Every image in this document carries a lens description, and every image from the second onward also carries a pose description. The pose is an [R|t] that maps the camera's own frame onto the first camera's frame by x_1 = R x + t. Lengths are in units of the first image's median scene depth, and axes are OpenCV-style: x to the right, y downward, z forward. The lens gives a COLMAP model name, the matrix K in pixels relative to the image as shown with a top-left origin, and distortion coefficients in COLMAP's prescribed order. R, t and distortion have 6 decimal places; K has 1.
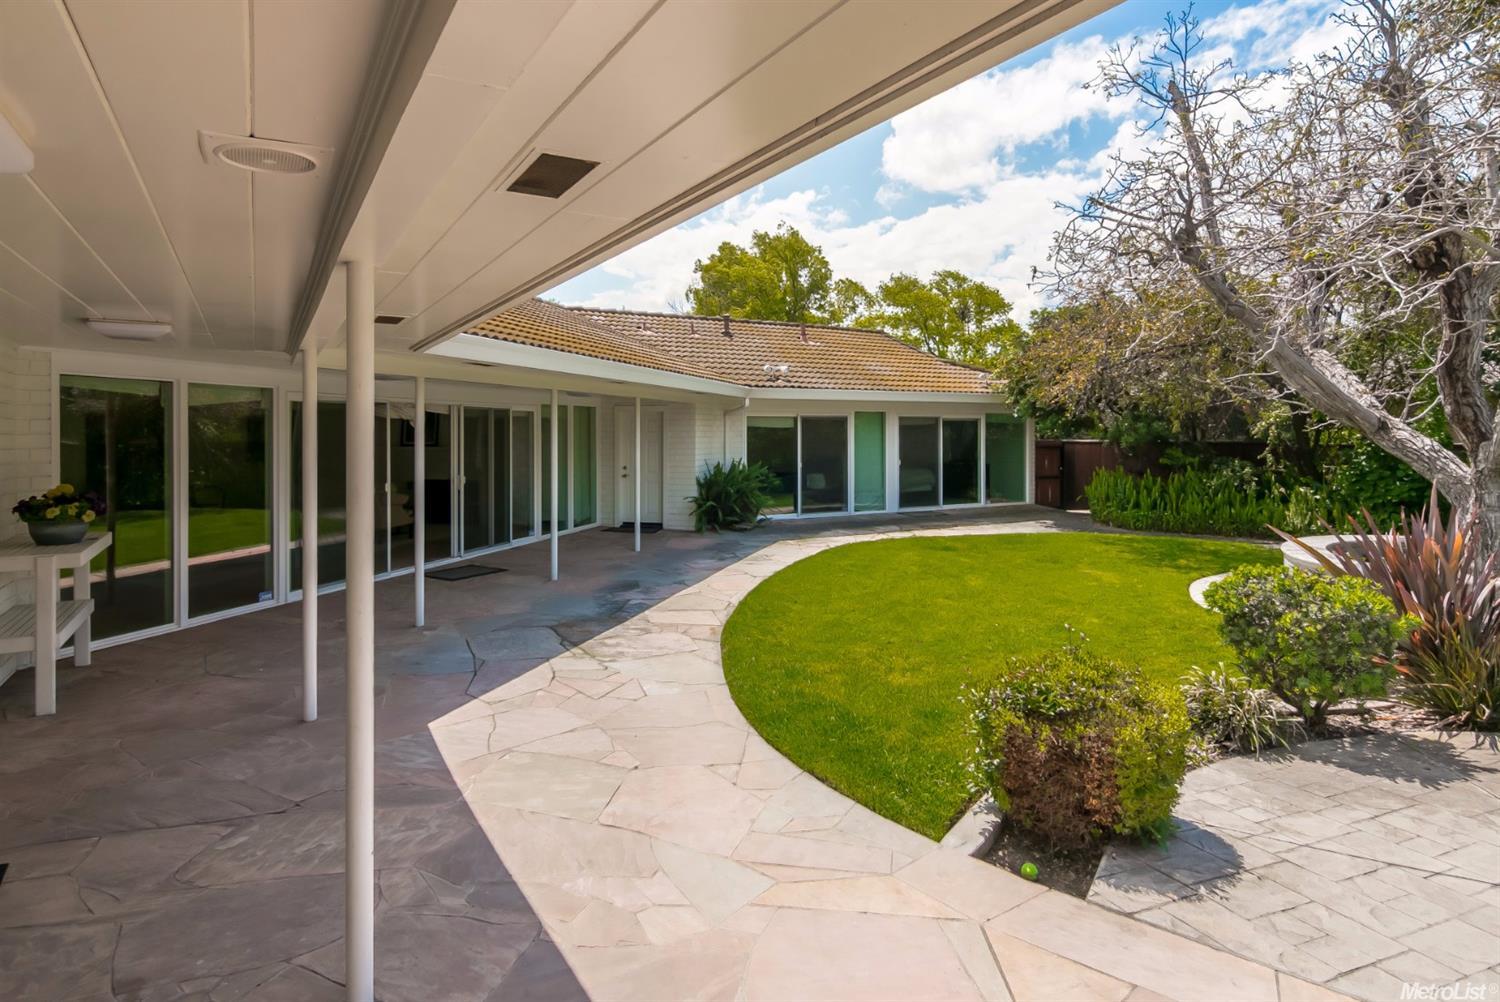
lens RADIAL K [[850.5, 0, 748.0], [0, 850.5, 456.9], [0, 0, 1]] dist [-0.002346, -0.000333]
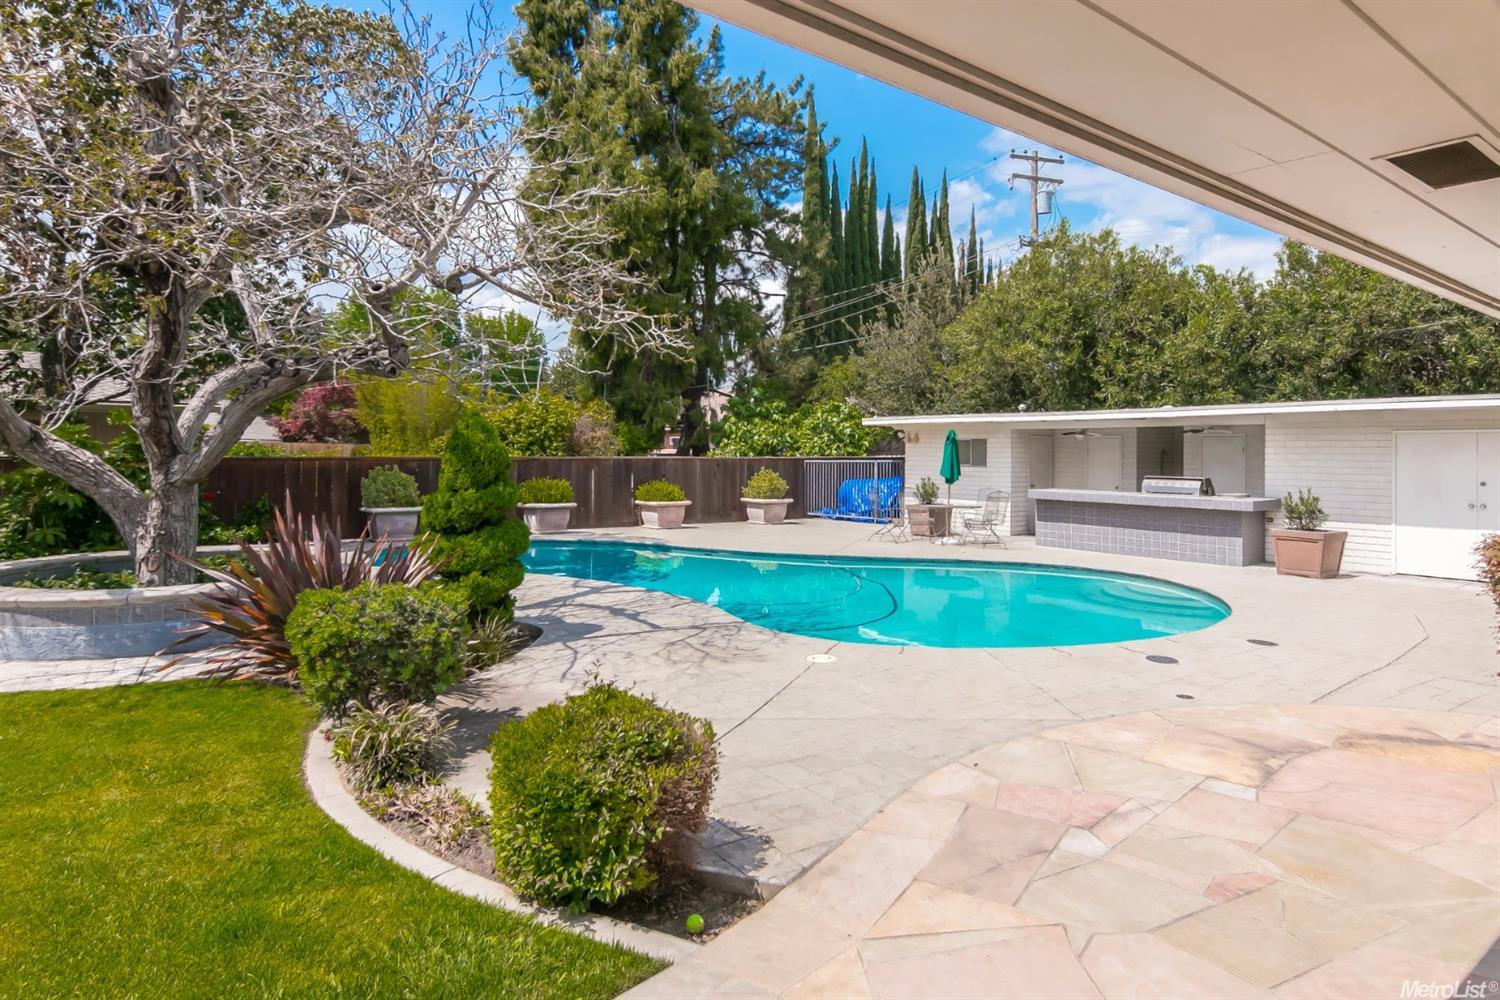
lens RADIAL K [[850.5, 0, 748.0], [0, 850.5, 455.9], [0, 0, 1]] dist [-0.002346, -0.000333]
pose [[-0.140654, -0.000904, 0.990058, -0.589064], [0.020875, 0.999775, 0.003879, -0.013462], [-0.989839, 0.021213, -0.140604, 1.096074]]
